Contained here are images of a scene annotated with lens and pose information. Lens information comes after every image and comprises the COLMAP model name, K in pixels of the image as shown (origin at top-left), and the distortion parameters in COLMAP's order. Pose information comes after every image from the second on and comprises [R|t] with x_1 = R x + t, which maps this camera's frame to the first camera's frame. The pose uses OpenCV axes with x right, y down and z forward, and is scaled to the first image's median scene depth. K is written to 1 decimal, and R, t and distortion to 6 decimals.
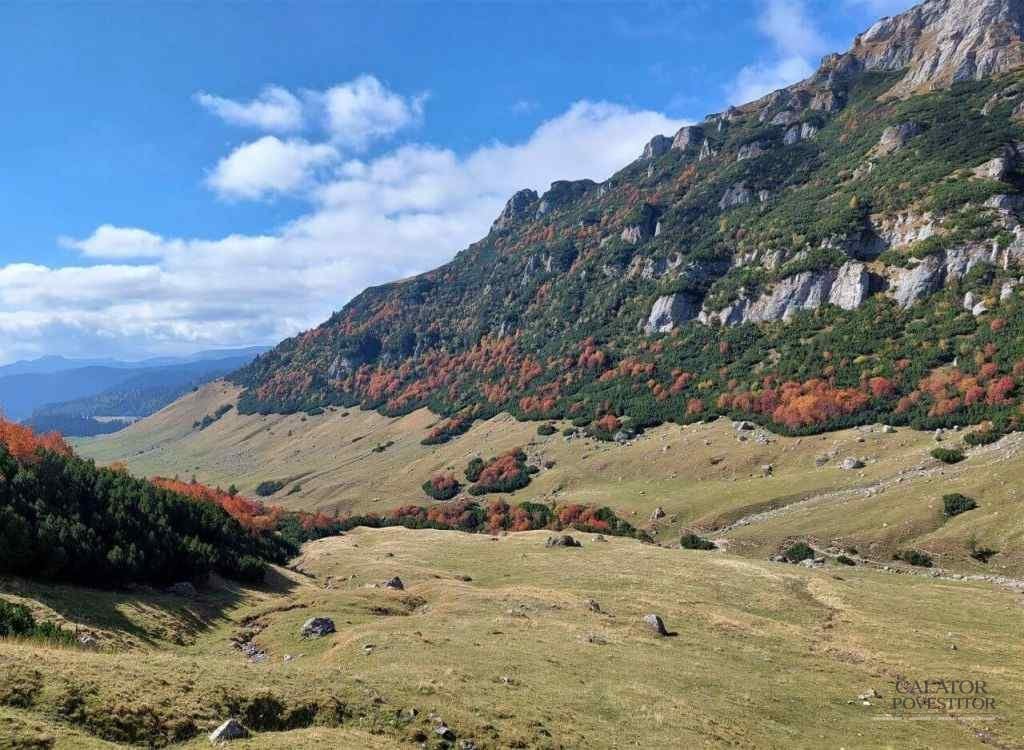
lens RADIAL K [[754.5, 0, 511.6], [0, 754.5, 396.3], [0, 0, 1]] dist [0.053494, -0.043813]
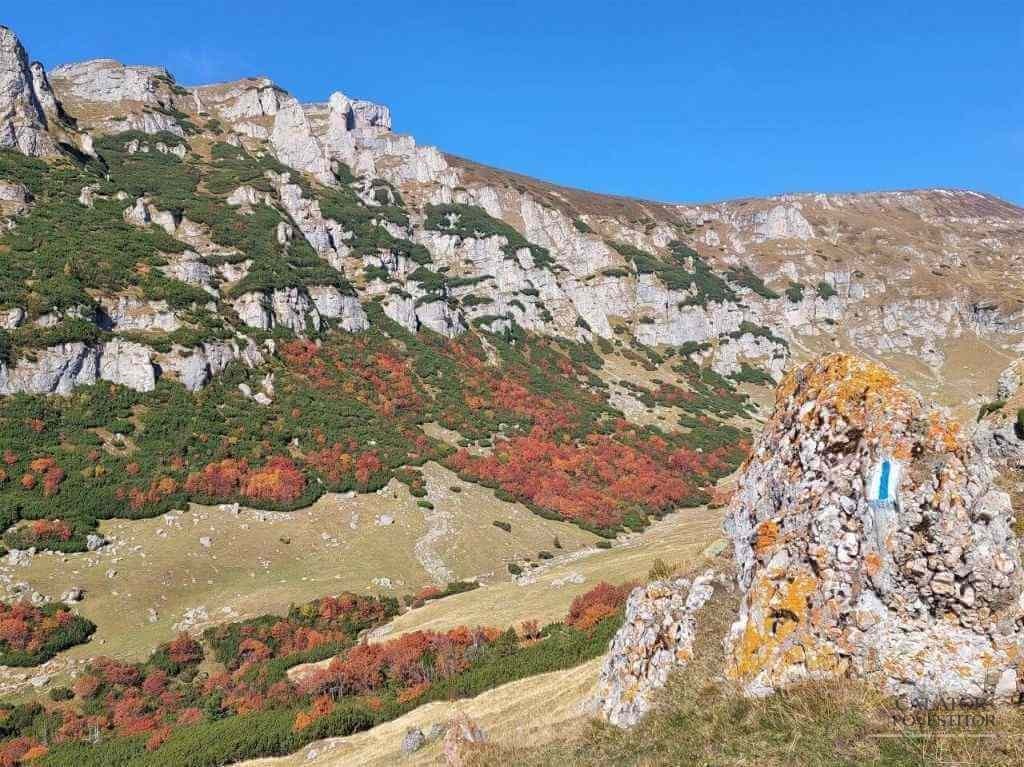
lens RADIAL K [[959.9, 0, 512.0], [0, 959.9, 383.5], [0, 0, 1]] dist [0.147384, -0.273669]
pose [[-0.076231, 0.062139, 0.995152, -0.786613], [0.049050, 0.997082, -0.058502, -0.024326], [-0.995883, 0.044353, -0.079056, 0.595086]]
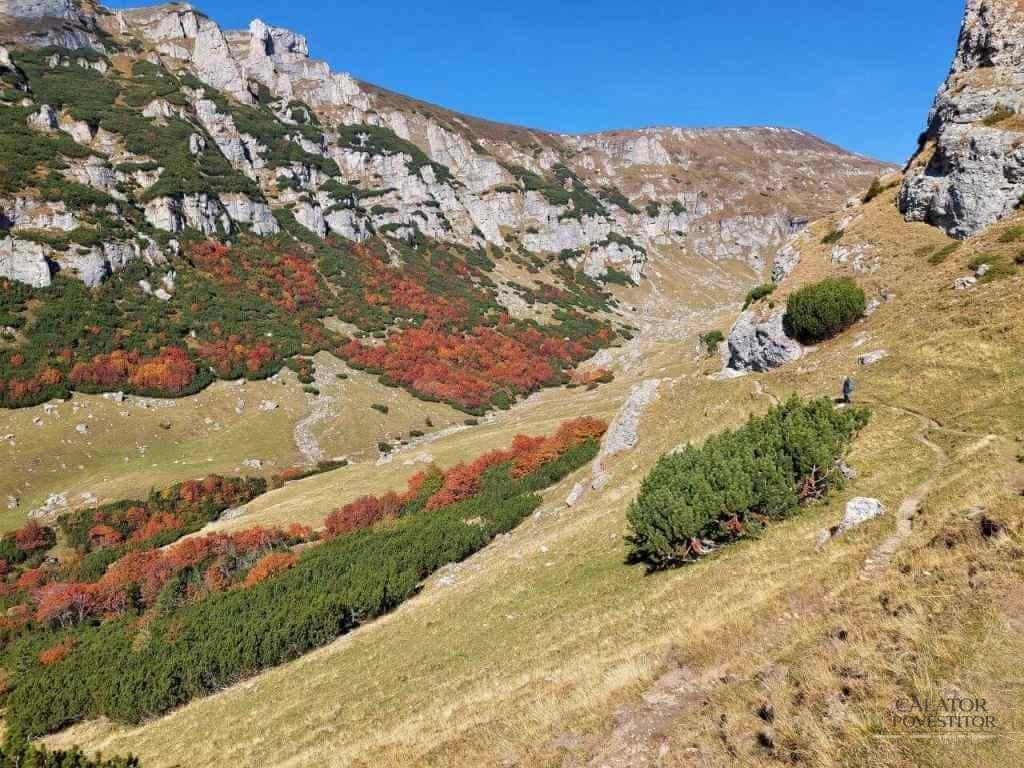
lens RADIAL K [[748.4, 0, 521.4], [0, 748.4, 385.3], [0, 0, 1]] dist [0.068122, -0.077617]
pose [[-0.176818, -0.068337, 0.981868, -0.661867], [0.053994, 0.995411, 0.079003, -0.023090], [-0.982761, 0.066984, -0.172317, 0.511558]]
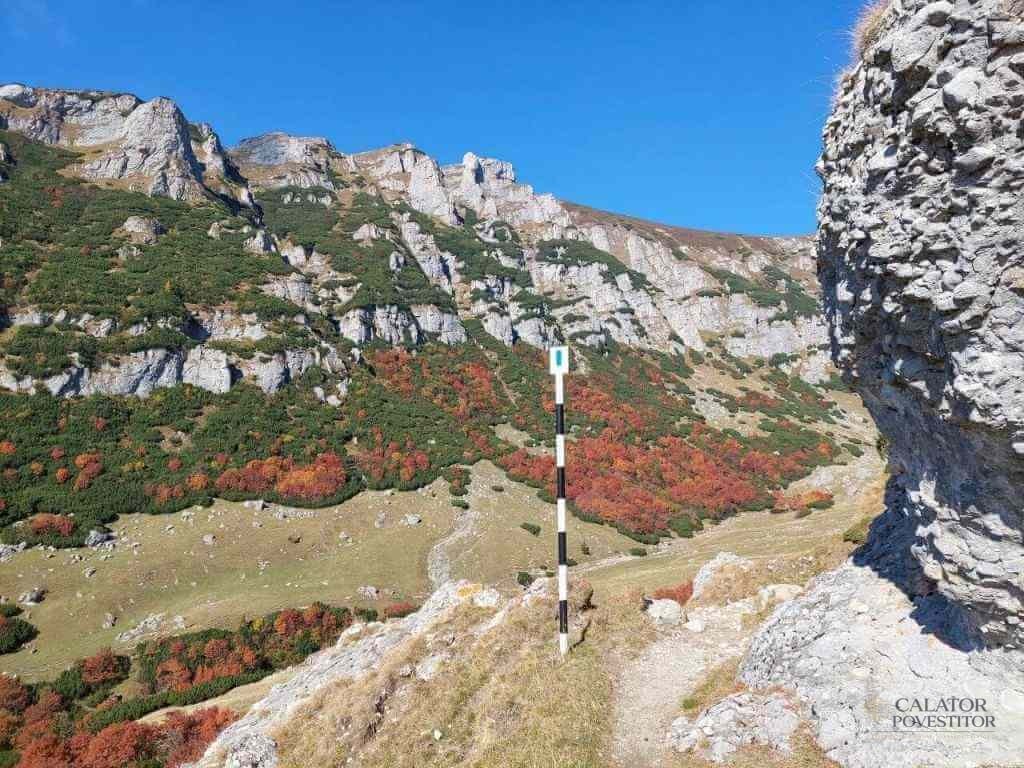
lens RADIAL K [[732.1, 0, 515.0], [0, 732.1, 376.0], [0, 0, 1]] dist [0.110796, -0.142875]
pose [[0.120255, 0.092978, 0.988379, -0.508727], [0.039312, 0.994378, -0.098325, -0.016092], [-0.991964, 0.050679, 0.115924, 0.441125]]
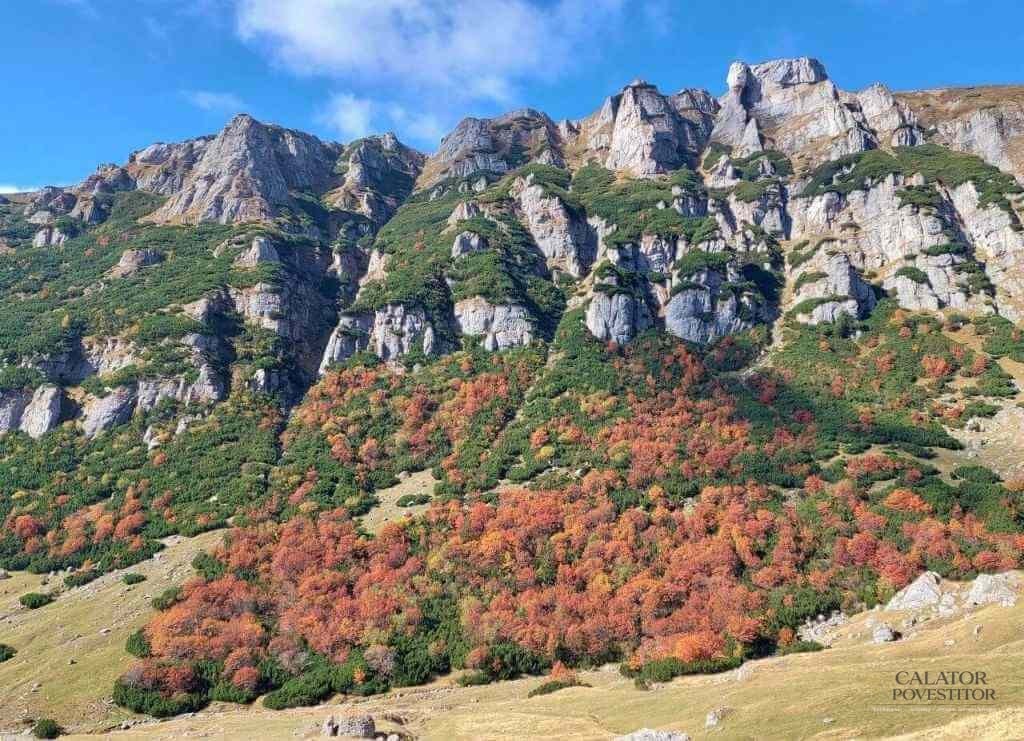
lens RADIAL K [[853.6, 0, 512.1], [0, 853.6, 396.1], [0, 0, 1]] dist [0.119620, -0.152506]
pose [[0.748206, 0.076885, 0.658997, 0.176016], [0.028255, 0.988669, -0.147428, 0.003095], [-0.662865, 0.128926, 0.737556, -0.114664]]
